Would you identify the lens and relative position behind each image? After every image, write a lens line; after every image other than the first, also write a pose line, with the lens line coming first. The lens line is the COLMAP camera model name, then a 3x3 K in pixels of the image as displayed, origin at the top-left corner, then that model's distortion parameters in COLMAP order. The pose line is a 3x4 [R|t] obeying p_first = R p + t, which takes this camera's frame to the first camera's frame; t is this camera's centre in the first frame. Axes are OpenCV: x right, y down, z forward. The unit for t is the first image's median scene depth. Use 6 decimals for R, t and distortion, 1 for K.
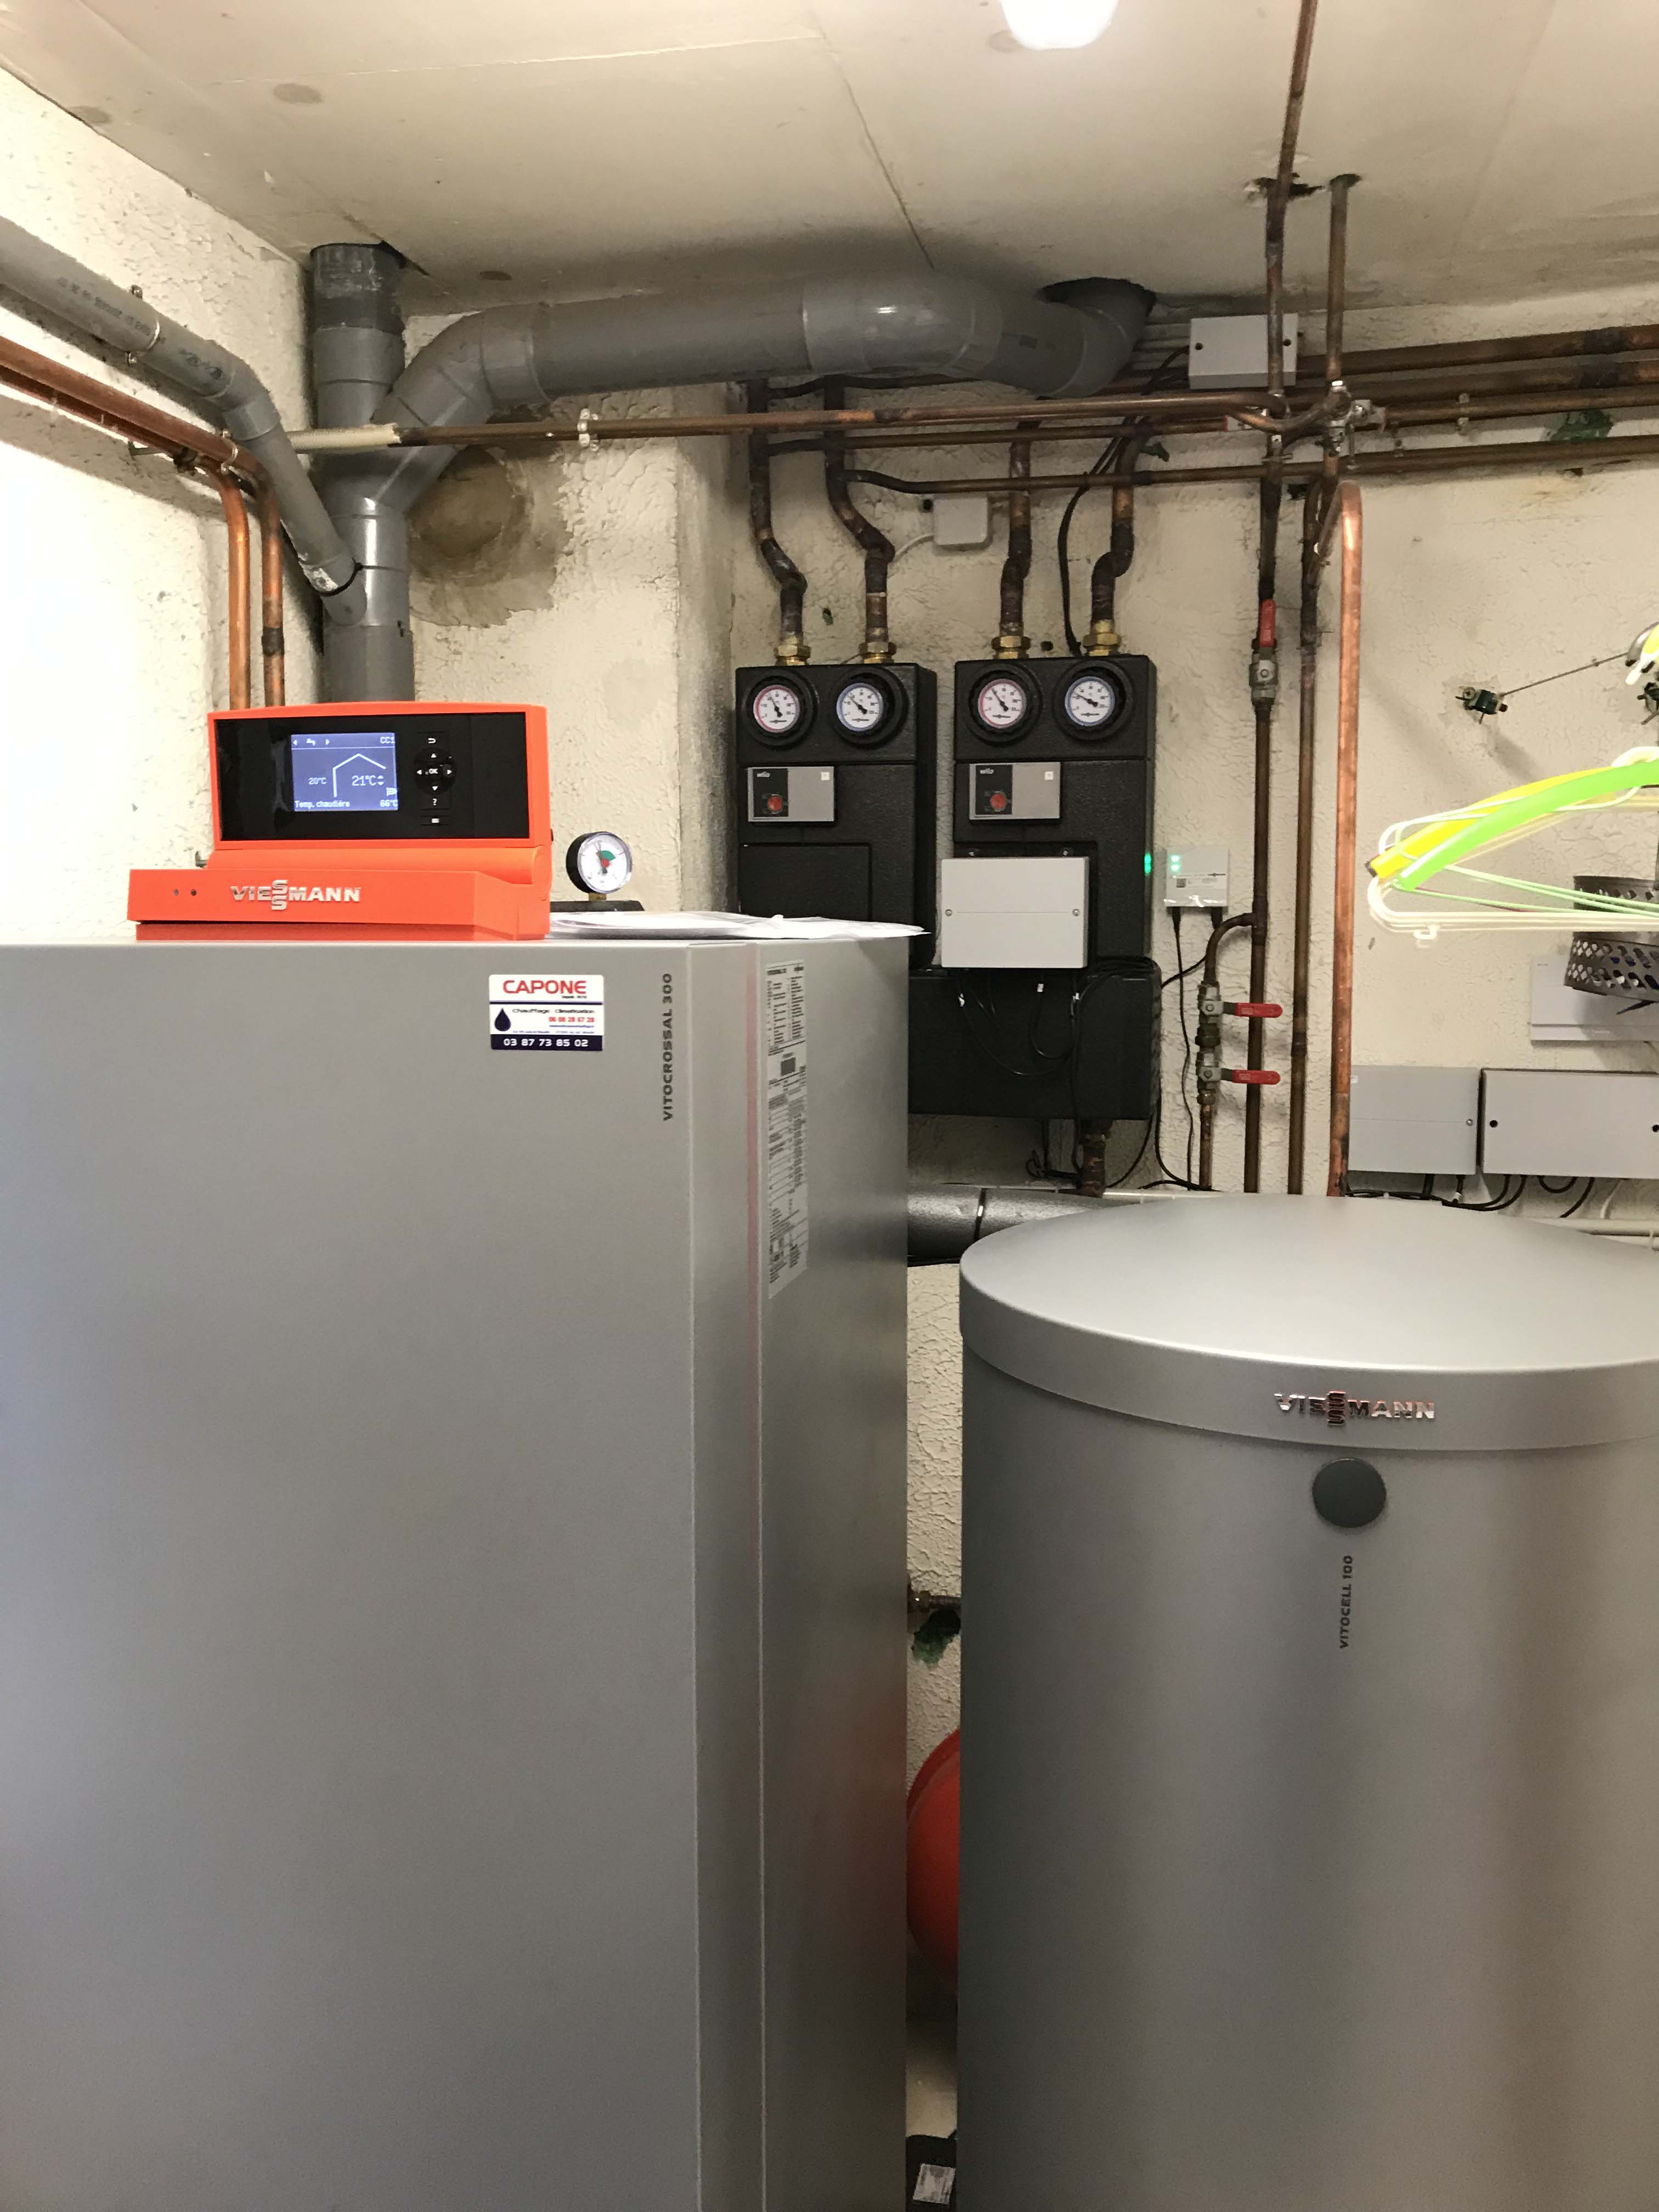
lens RADIAL K [[1858.8, 0, 824.6], [0, 1858.8, 1105.0], [0, 0, 1]] dist [0.023318, -0.002187]
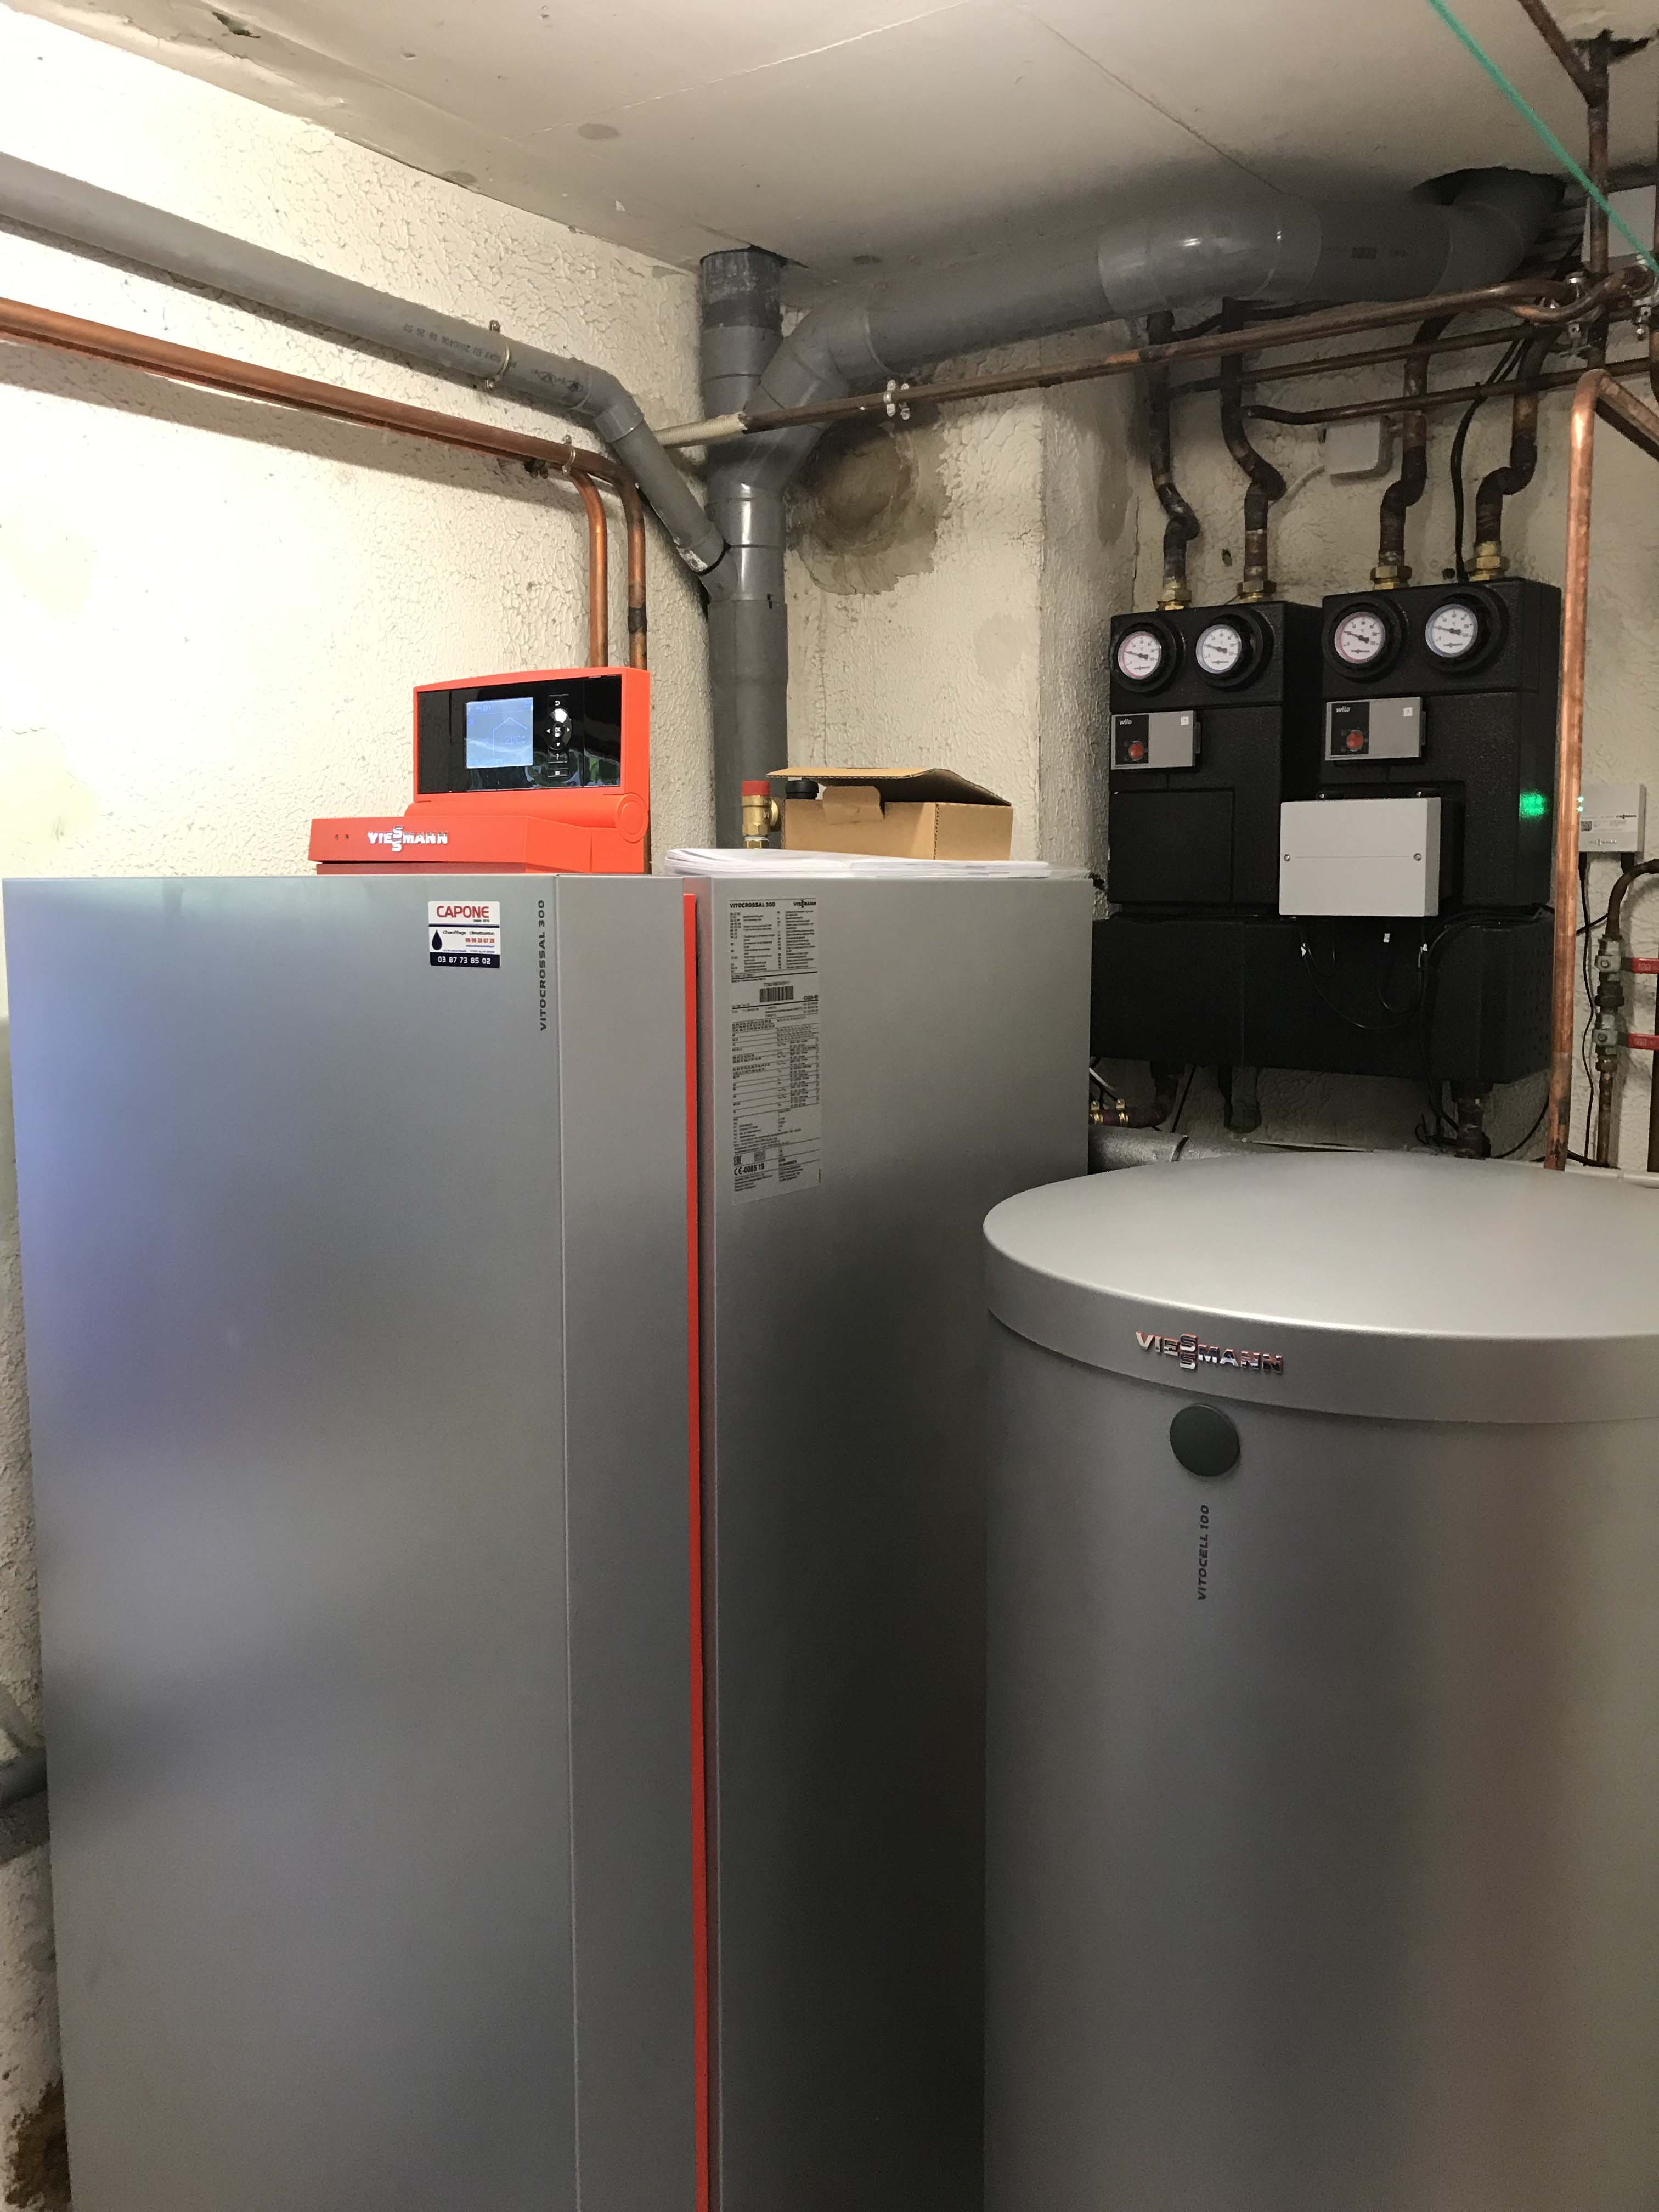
lens RADIAL K [[1858.8, 0, 824.6], [0, 1858.8, 1105.0], [0, 0, 1]] dist [0.023318, -0.002187]
pose [[0.910533, 0.049815, -0.410424, 0.253331], [-0.041819, 0.998720, 0.028443, 0.006748], [0.411316, -0.008734, 0.911451, 0.016763]]
